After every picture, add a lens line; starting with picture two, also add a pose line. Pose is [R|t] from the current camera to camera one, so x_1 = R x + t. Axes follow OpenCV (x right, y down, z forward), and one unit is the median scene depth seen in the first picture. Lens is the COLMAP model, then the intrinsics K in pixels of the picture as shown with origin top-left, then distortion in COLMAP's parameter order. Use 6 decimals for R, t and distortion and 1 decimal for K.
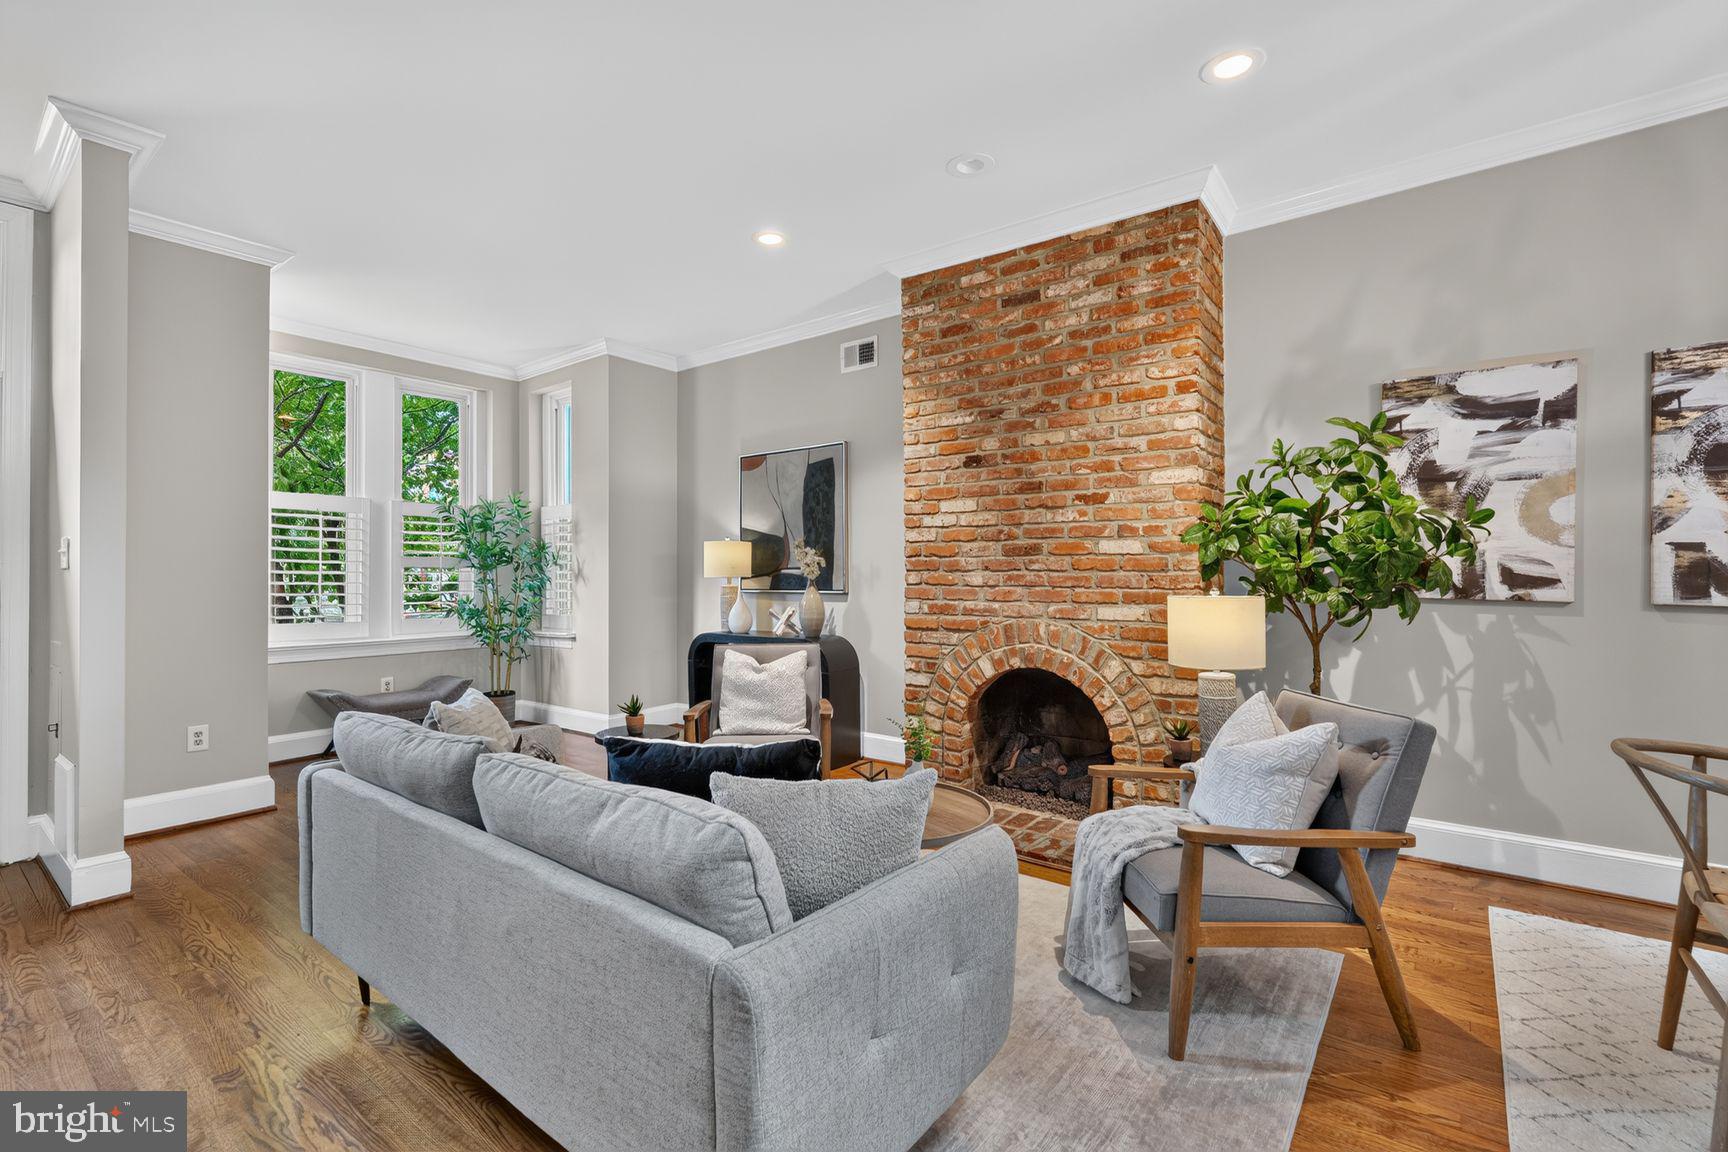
lens RADIAL K [[759.2, 0, 862.8], [0, 759.2, 571.5], [0, 0, 1]] dist [-0.020161, 0.000465]
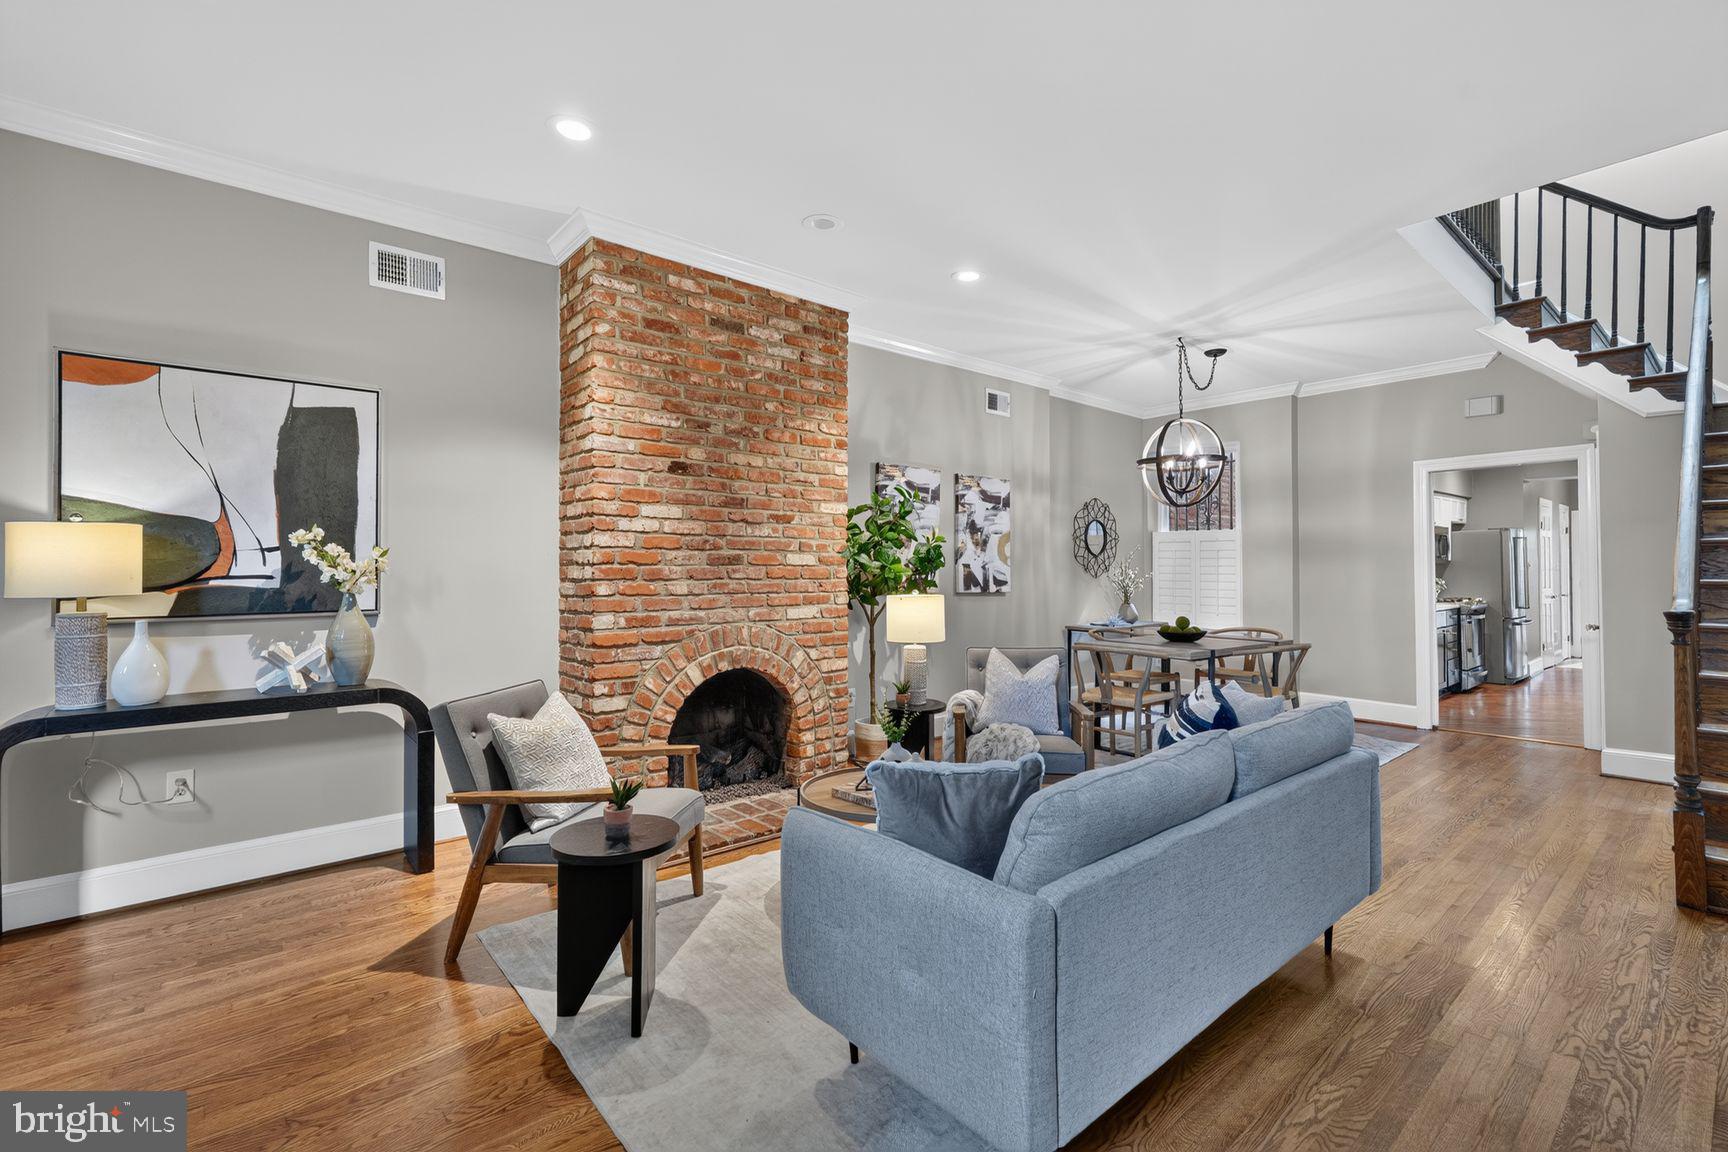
lens RADIAL K [[759.2, 0, 862.8], [0, 759.2, 571.5], [0, 0, 1]] dist [-0.020161, 0.000465]
pose [[0.202432, 0.002691, 0.979293, -0.800697], [0.002004, 0.999993, -0.003162, -0.008274], [-0.979294, 0.002603, 0.202425, 0.598197]]
